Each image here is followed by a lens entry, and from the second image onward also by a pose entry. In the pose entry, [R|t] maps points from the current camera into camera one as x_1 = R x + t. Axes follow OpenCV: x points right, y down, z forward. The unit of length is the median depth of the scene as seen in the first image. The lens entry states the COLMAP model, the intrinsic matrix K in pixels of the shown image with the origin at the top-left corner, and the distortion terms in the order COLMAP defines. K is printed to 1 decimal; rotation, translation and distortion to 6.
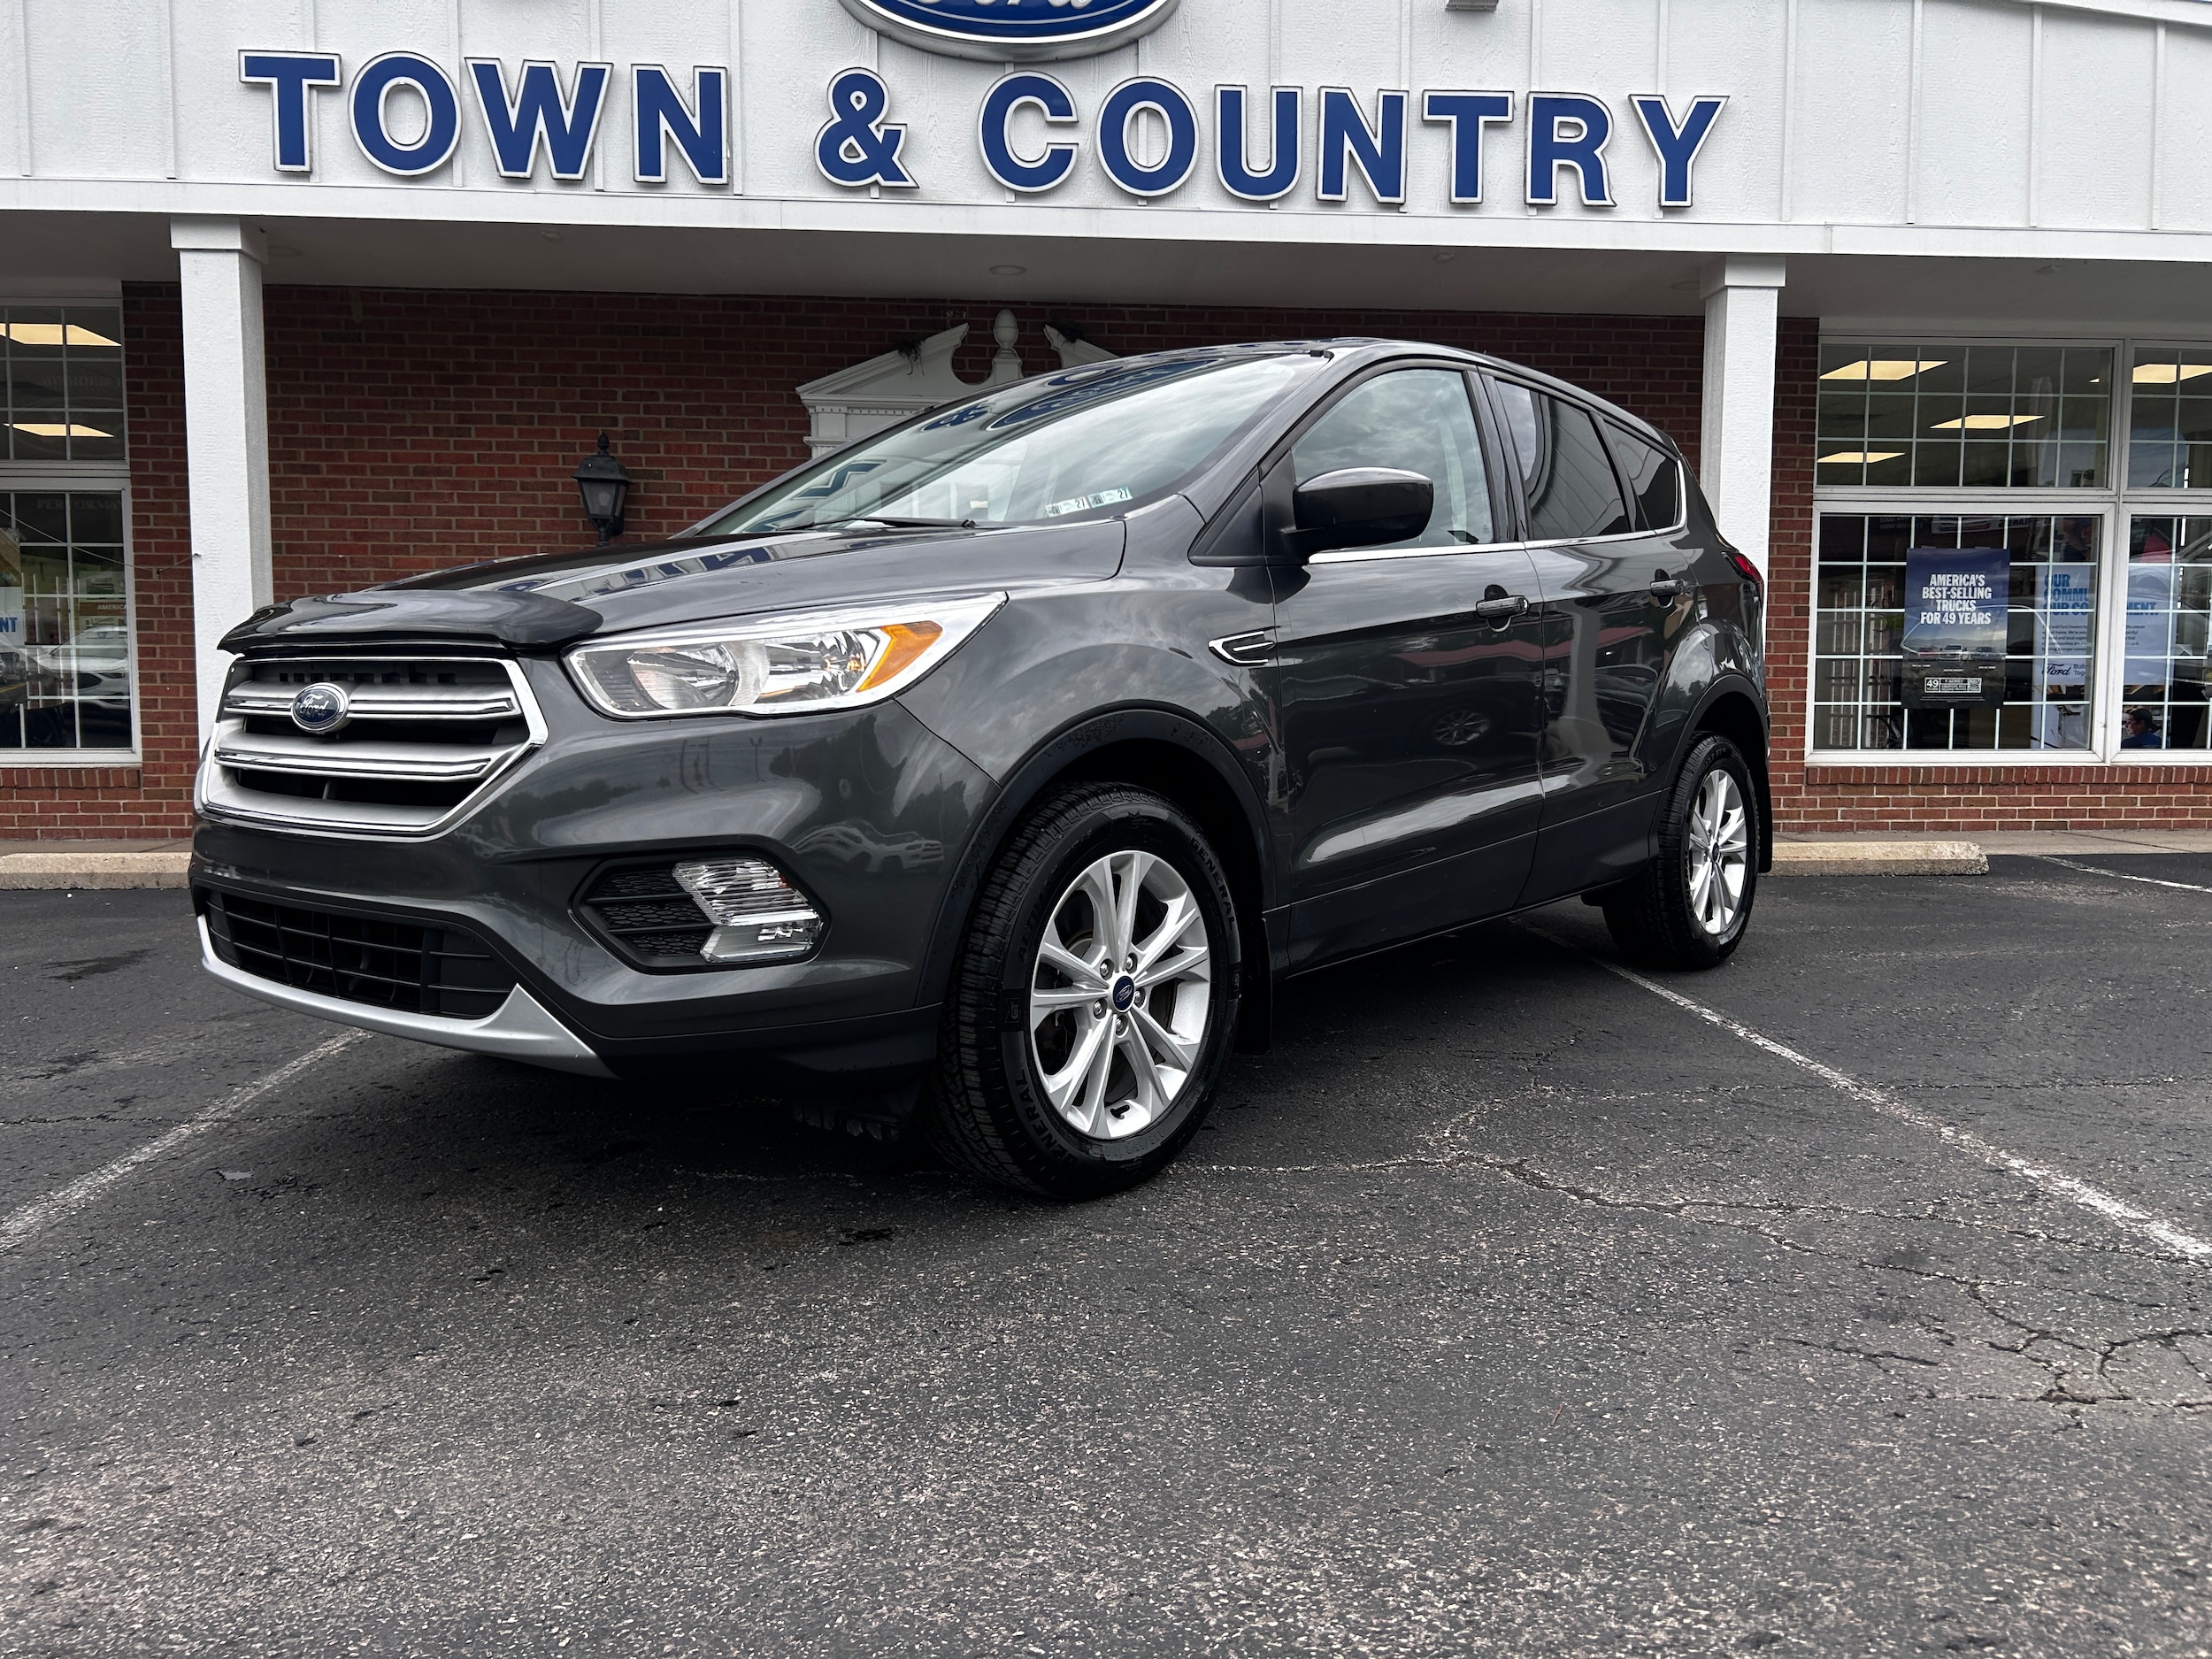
lens RADIAL K [[1666.9, 0, 1124.7], [0, 1666.9, 820.0], [0, 0, 1]] dist [0.049952, -0.054614]
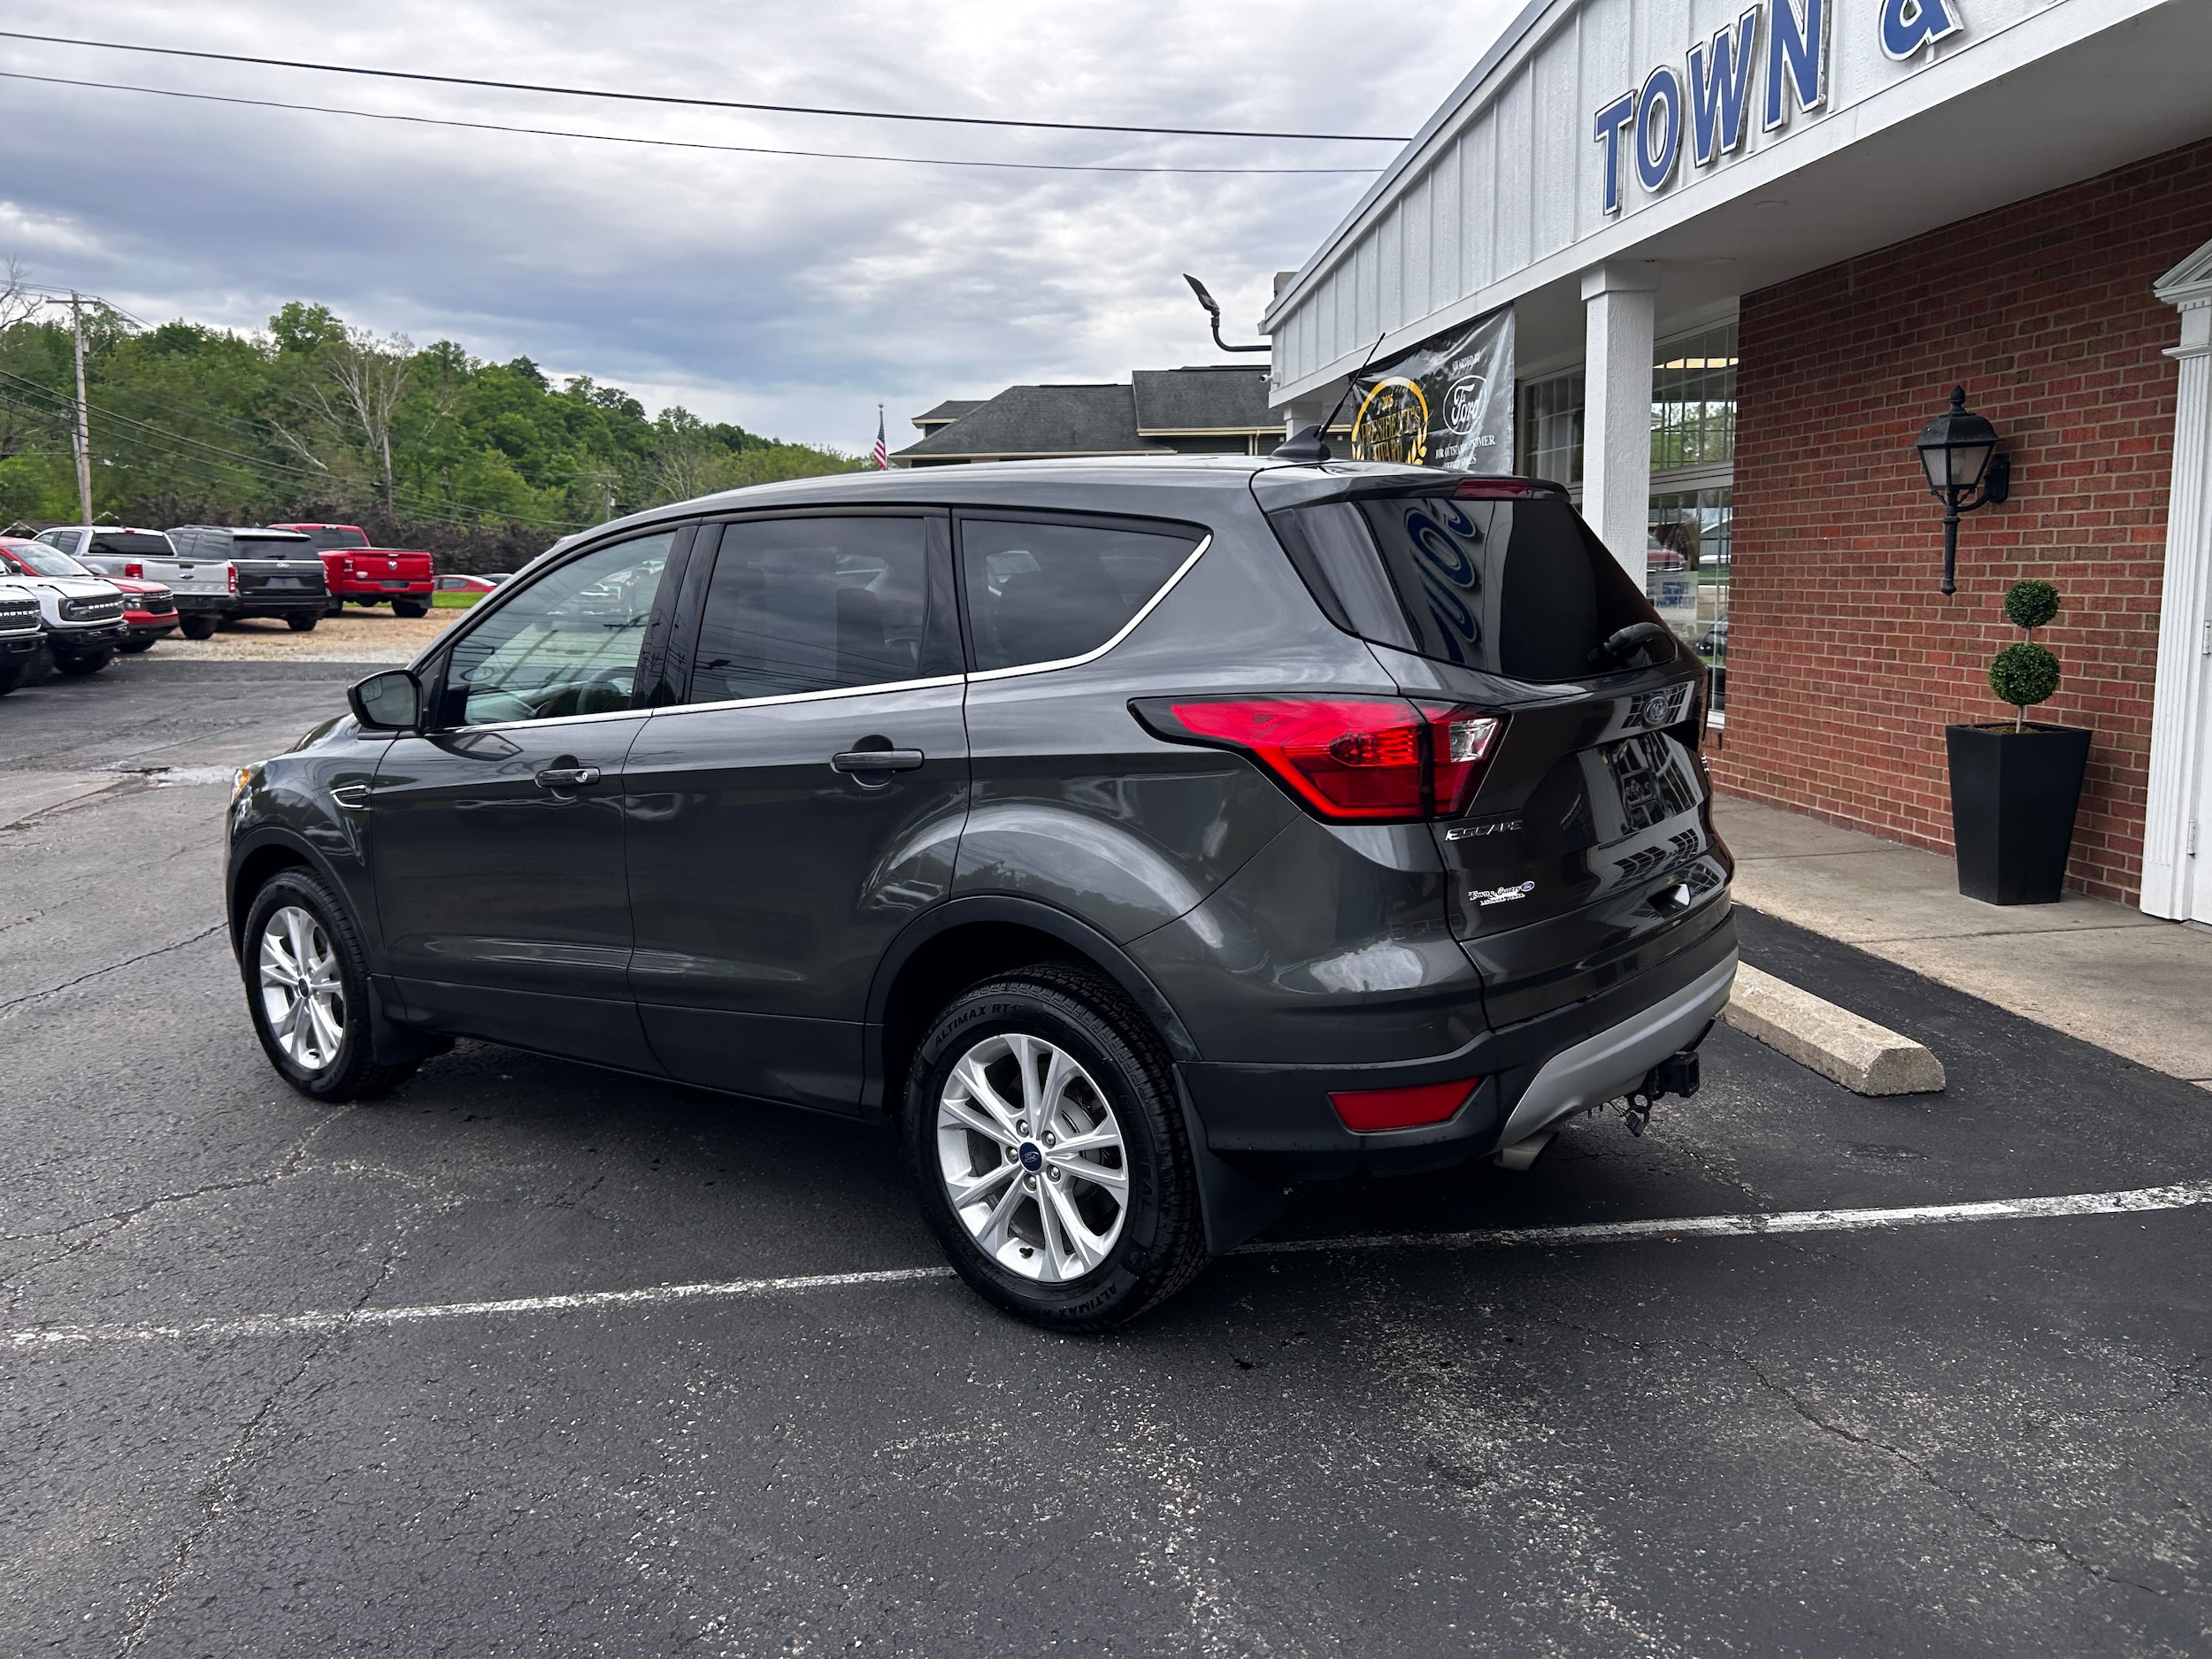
lens RADIAL K [[1666.9, 0, 1094.5], [0, 1666.9, 831.0], [0, 0, 1]] dist [0.049952, -0.054614]
pose [[0.025641, 0.152566, -0.987961, 0.628122], [-0.053517, 0.987078, 0.151041, -0.133231], [0.998238, 0.048999, 0.033475, 0.637753]]
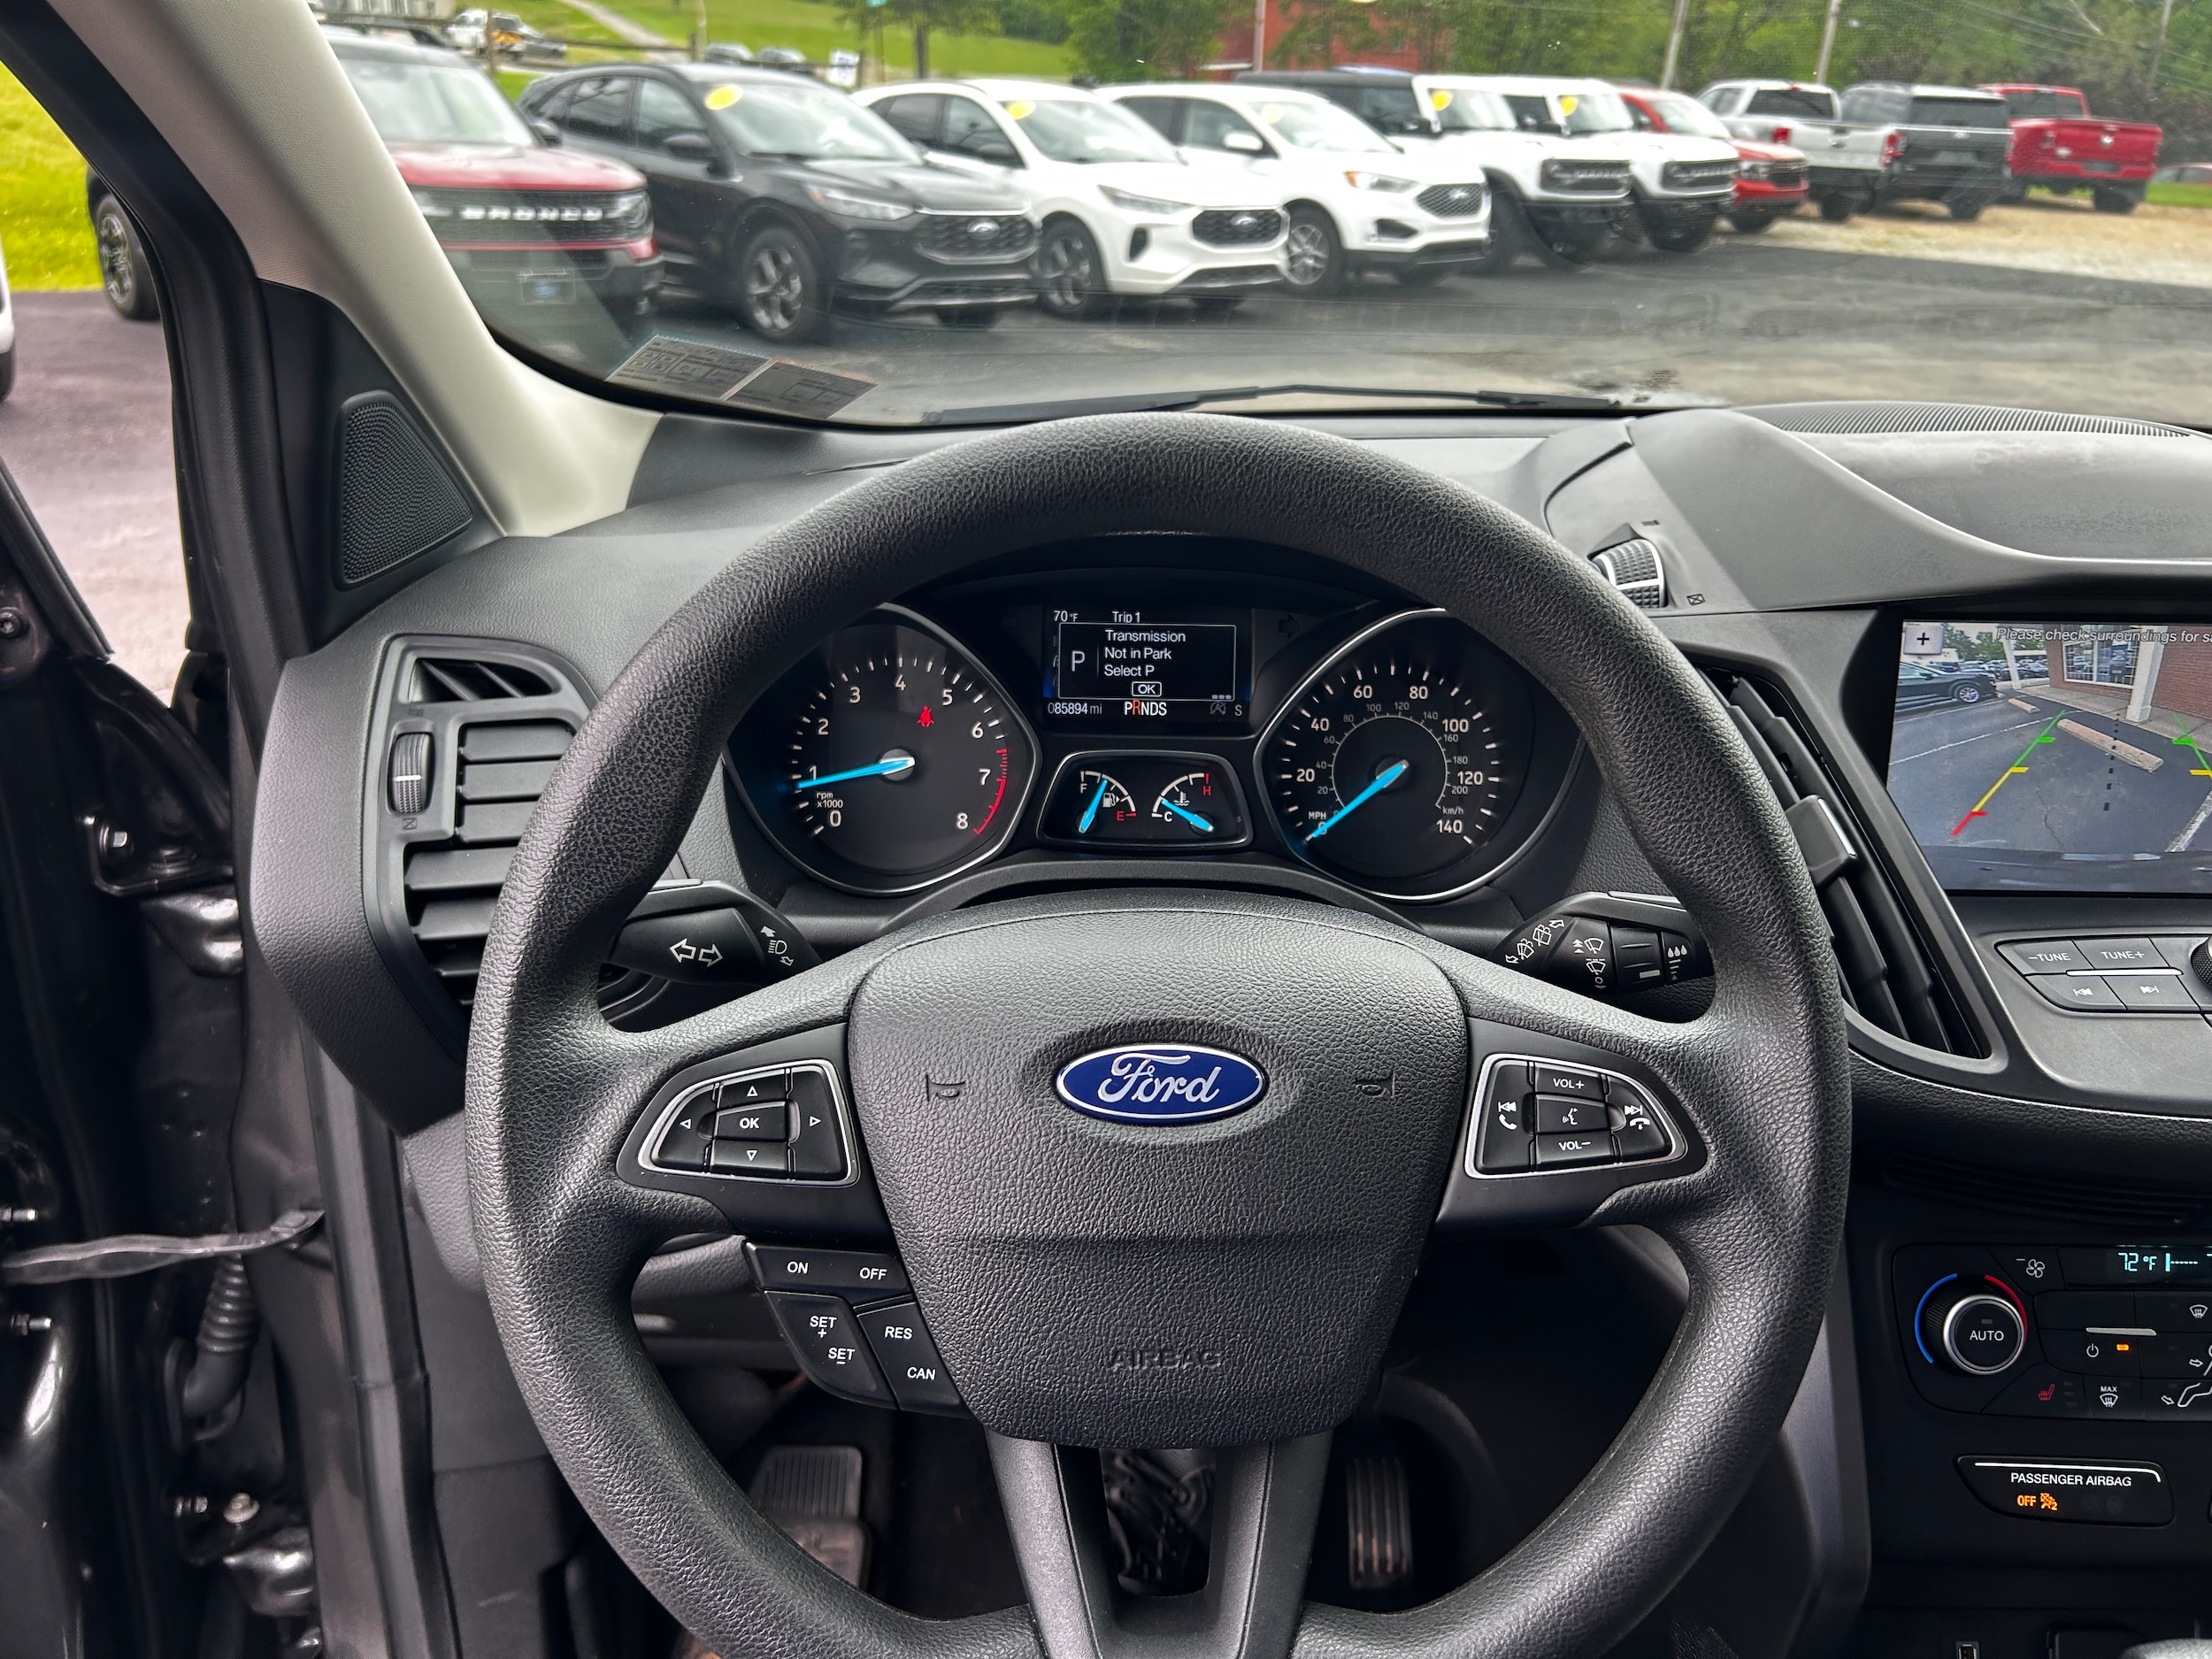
lens RADIAL K [[1666.9, 0, 1100.0], [0, 1666.9, 820.2], [0, 0, 1]] dist [0.049952, -0.054614]
pose [[-0.778262, 0.213967, -0.590361, 0.047220], [-0.069691, 0.904916, 0.419845, -0.101948], [0.624060, 0.367892, -0.689351, 0.520990]]
